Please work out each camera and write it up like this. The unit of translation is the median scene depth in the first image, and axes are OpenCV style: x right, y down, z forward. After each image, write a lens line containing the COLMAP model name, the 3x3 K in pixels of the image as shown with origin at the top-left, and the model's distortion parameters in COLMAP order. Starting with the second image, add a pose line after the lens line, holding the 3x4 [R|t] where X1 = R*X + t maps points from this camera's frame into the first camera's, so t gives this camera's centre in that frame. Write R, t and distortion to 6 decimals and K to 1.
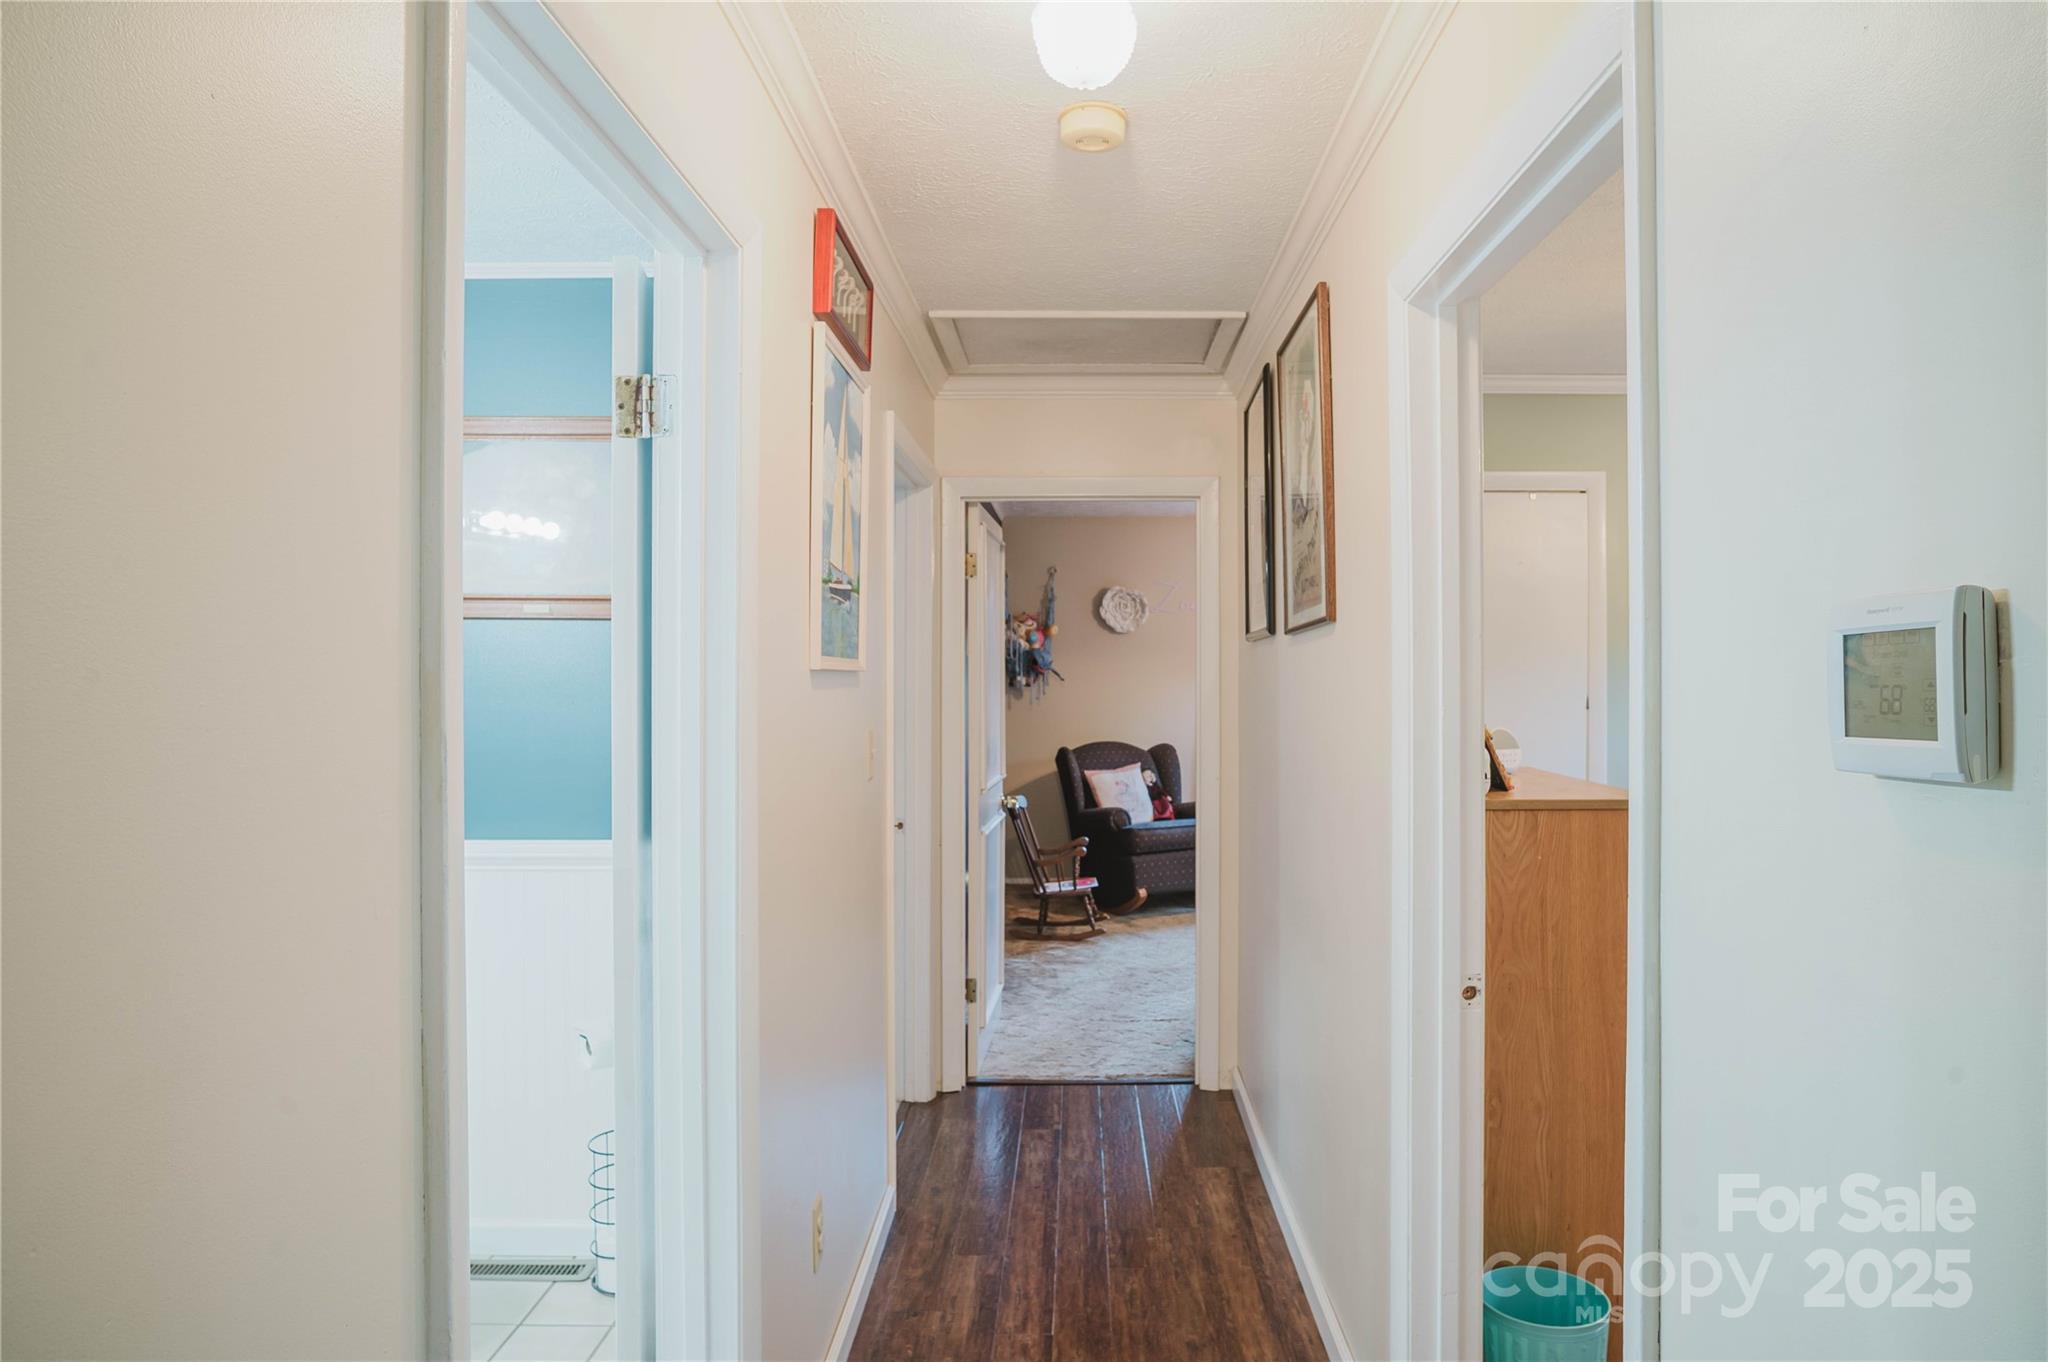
lens RADIAL K [[1255.4, 0, 1029.4], [0, 1255.4, 667.2], [0, 0, 1]] dist [0.001065, 0.000068]
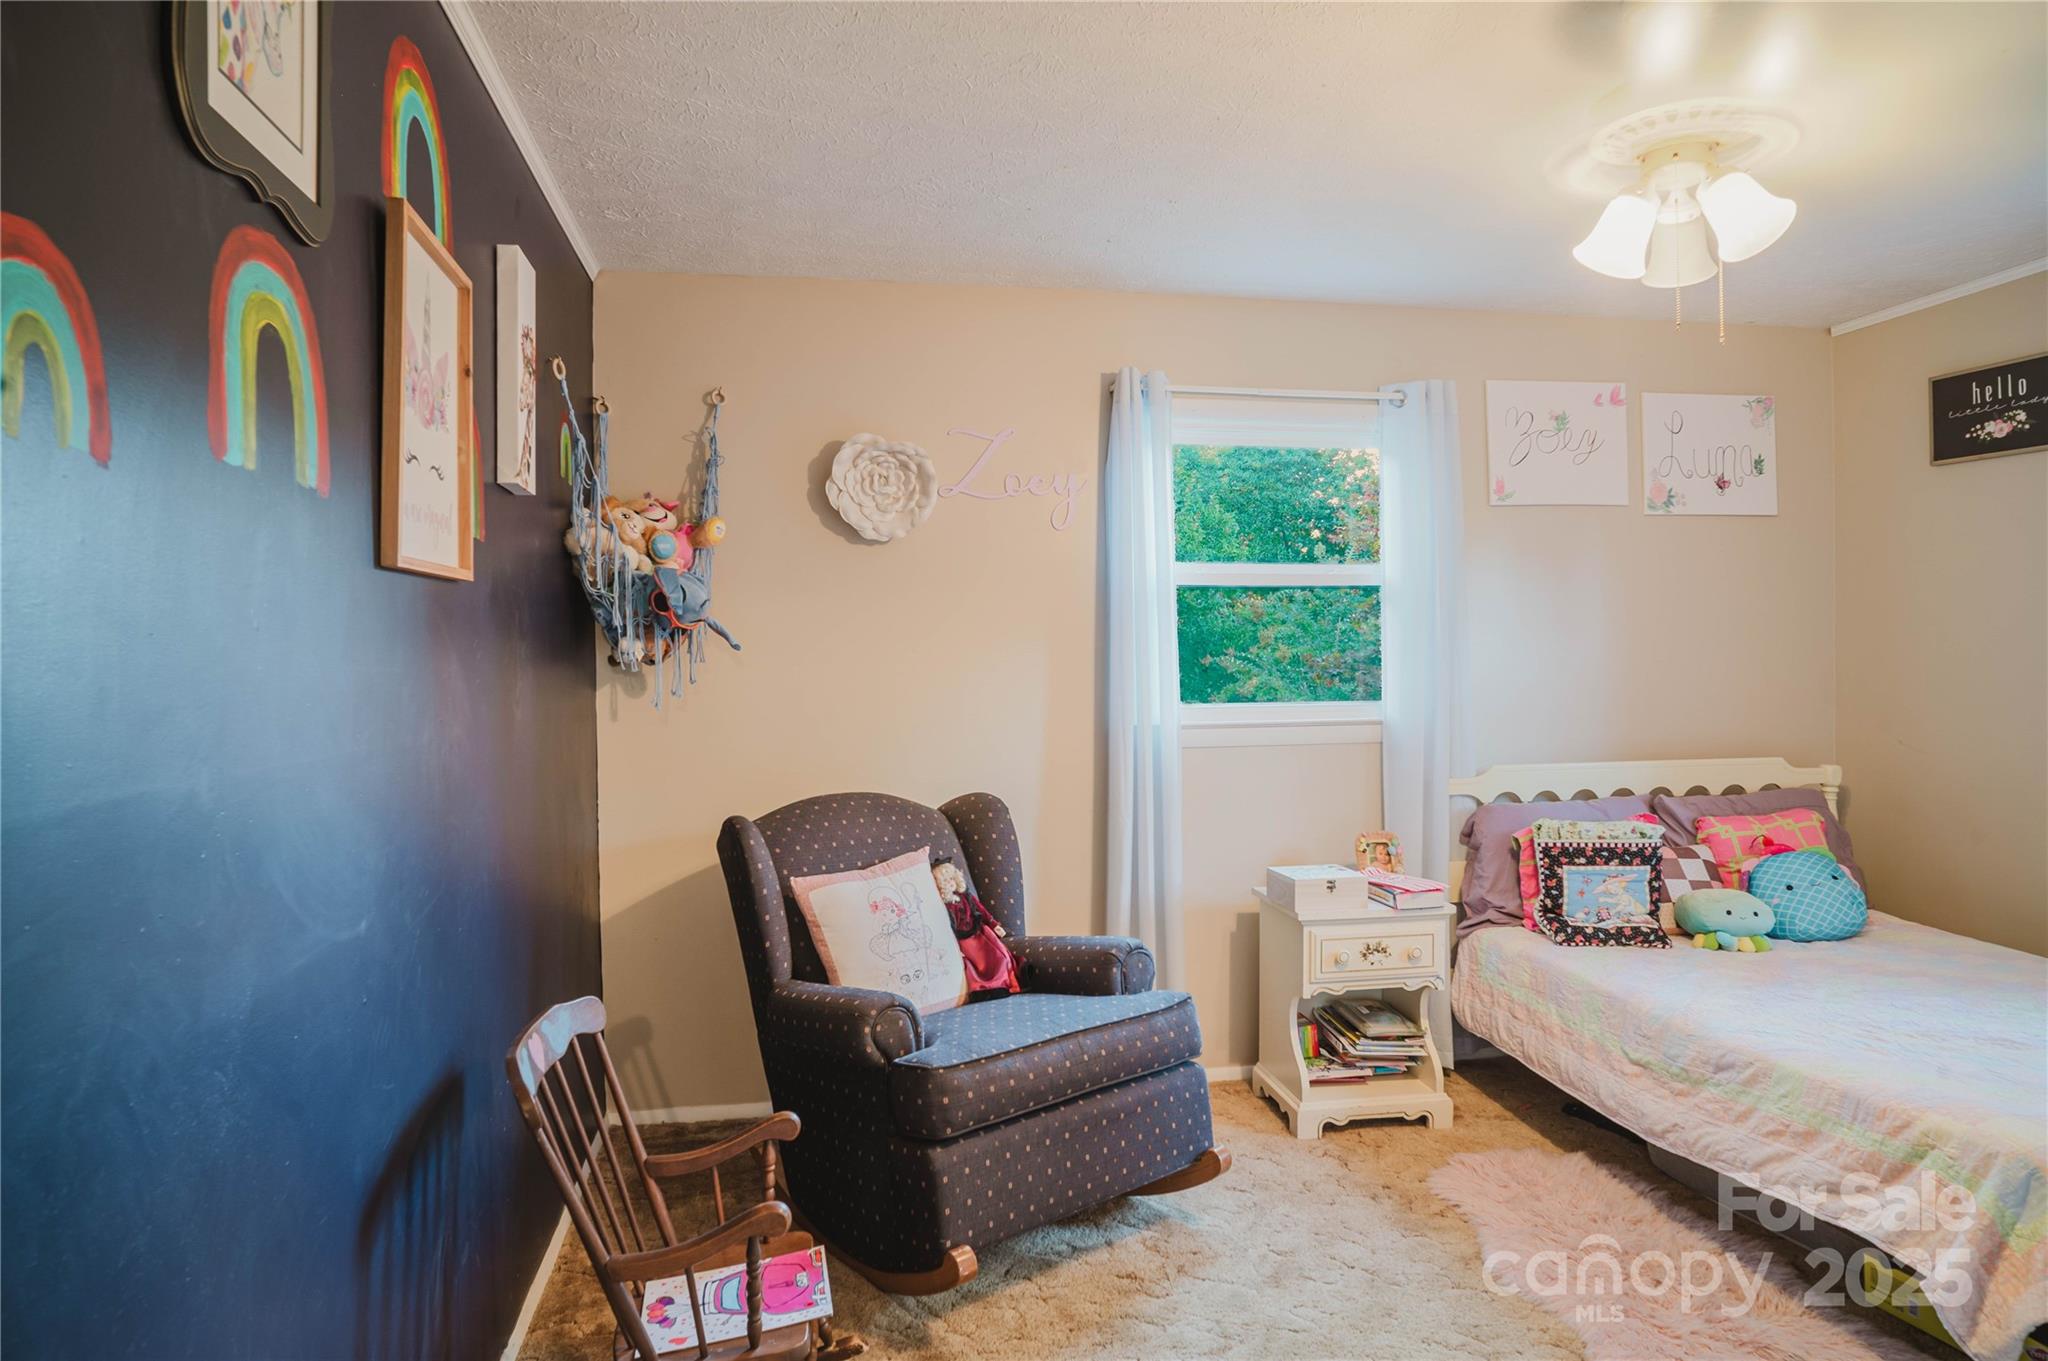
lens RADIAL K [[1237.1, 0, 1030.2], [0, 1237.1, 669.6], [0, 0, 1]] dist [-0.050886, 0.035974]
pose [[0.974710, -0.008821, 0.223298, 0.030695], [0.007124, 0.999939, 0.008401, 0.014739], [-0.223359, -0.006598, 0.974714, 0.594038]]
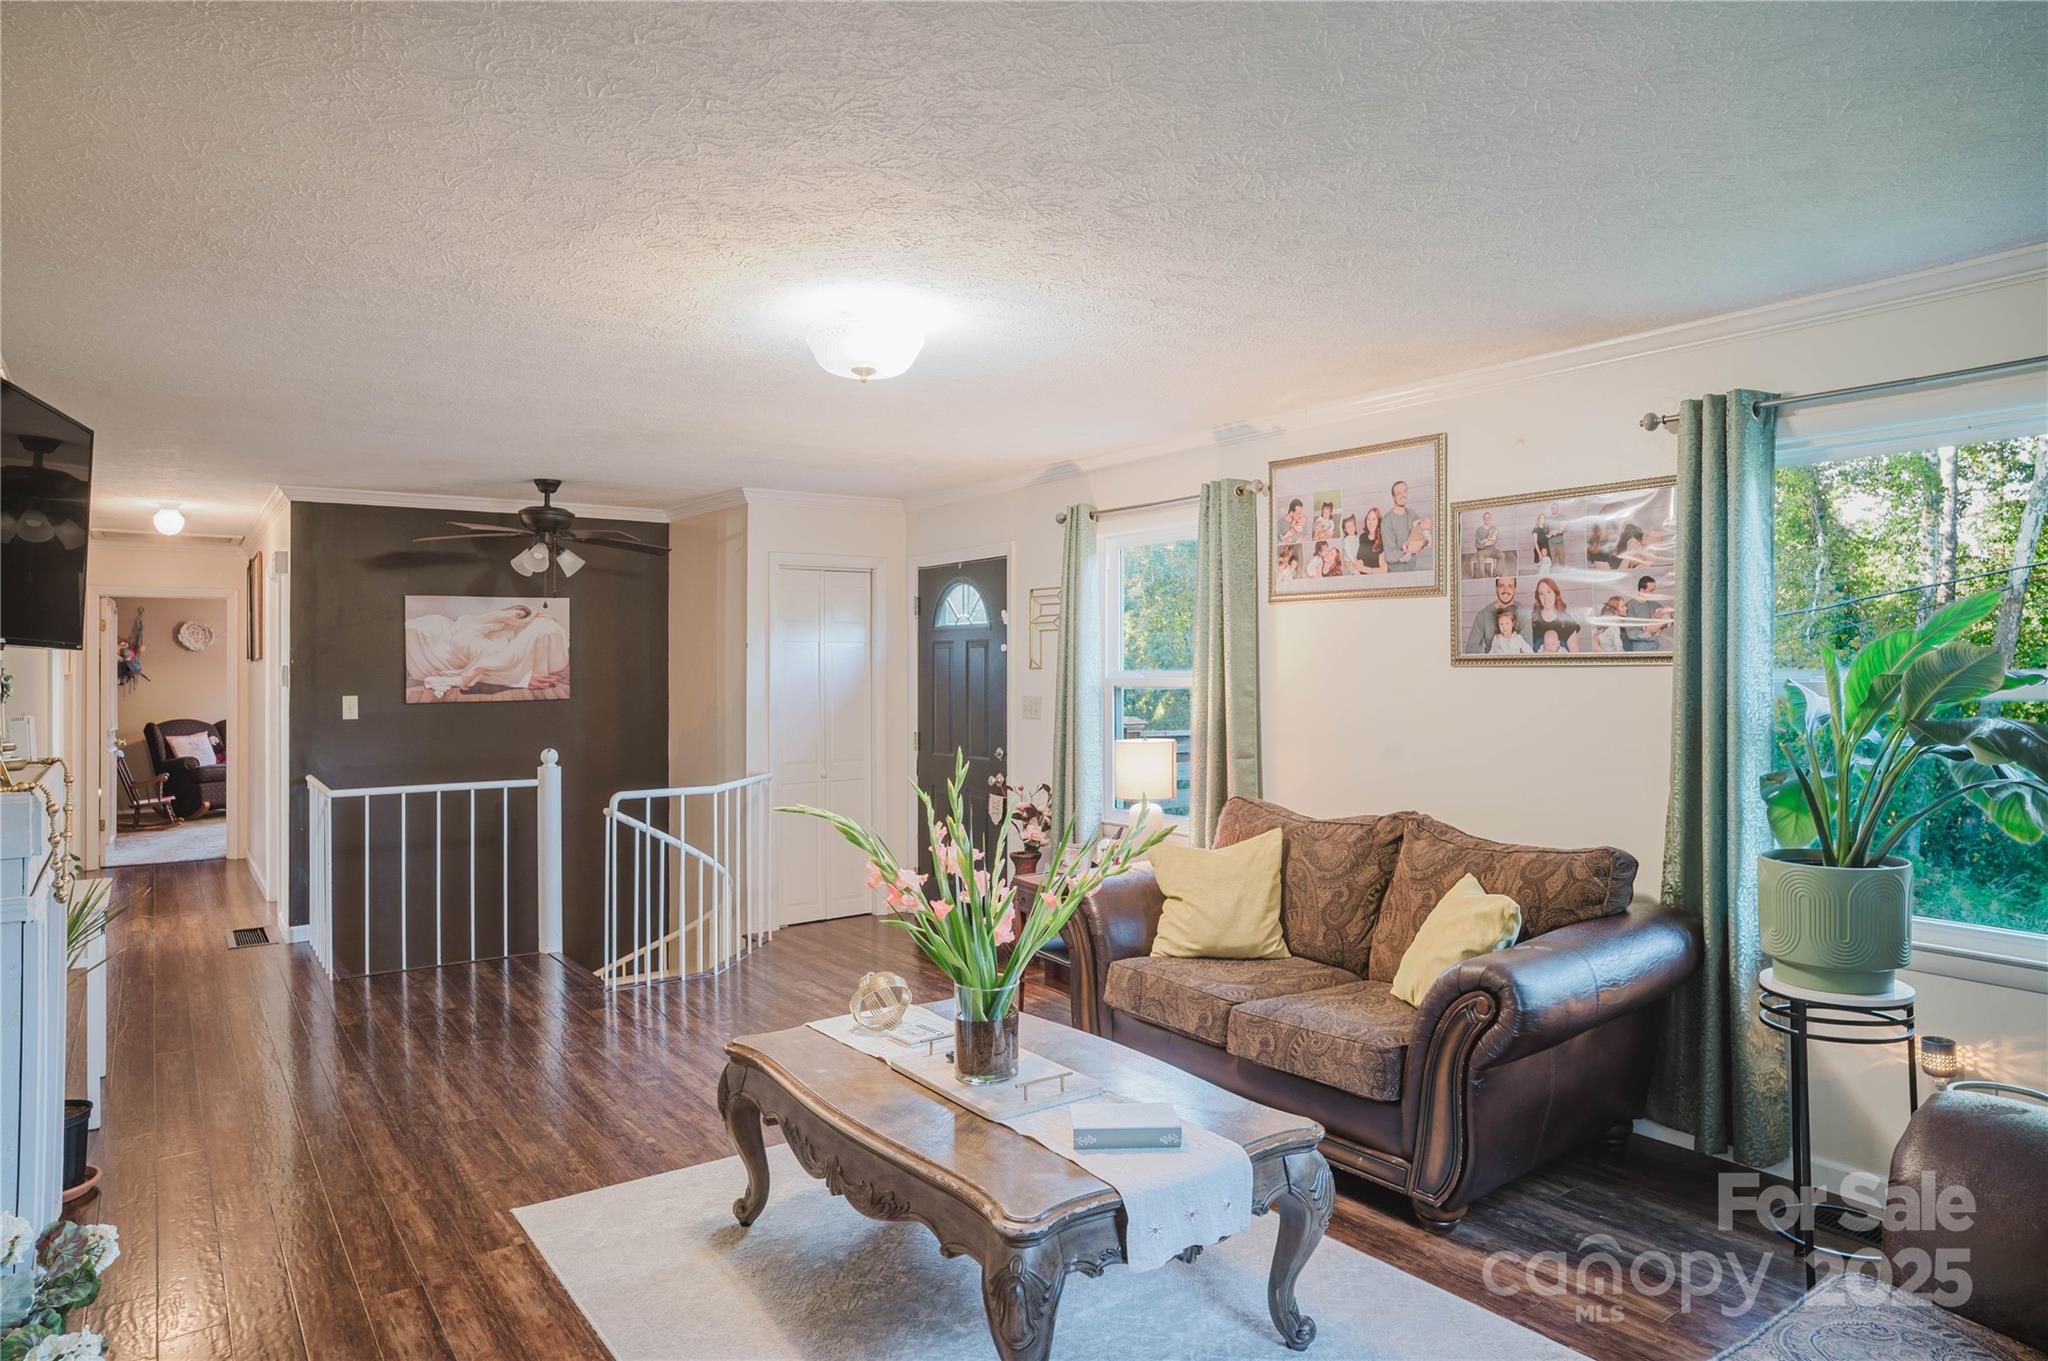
lens RADIAL K [[1237.1, 0, 1021.9], [0, 1237.1, 662.6], [0, 0, 1]] dist [-0.050886, 0.035974]
pose [[0.790597, 0.002565, 0.612331, -0.042964], [-0.000147, 0.999992, -0.003998, -0.006385], [-0.612336, 0.003070, 0.790592, -0.883777]]
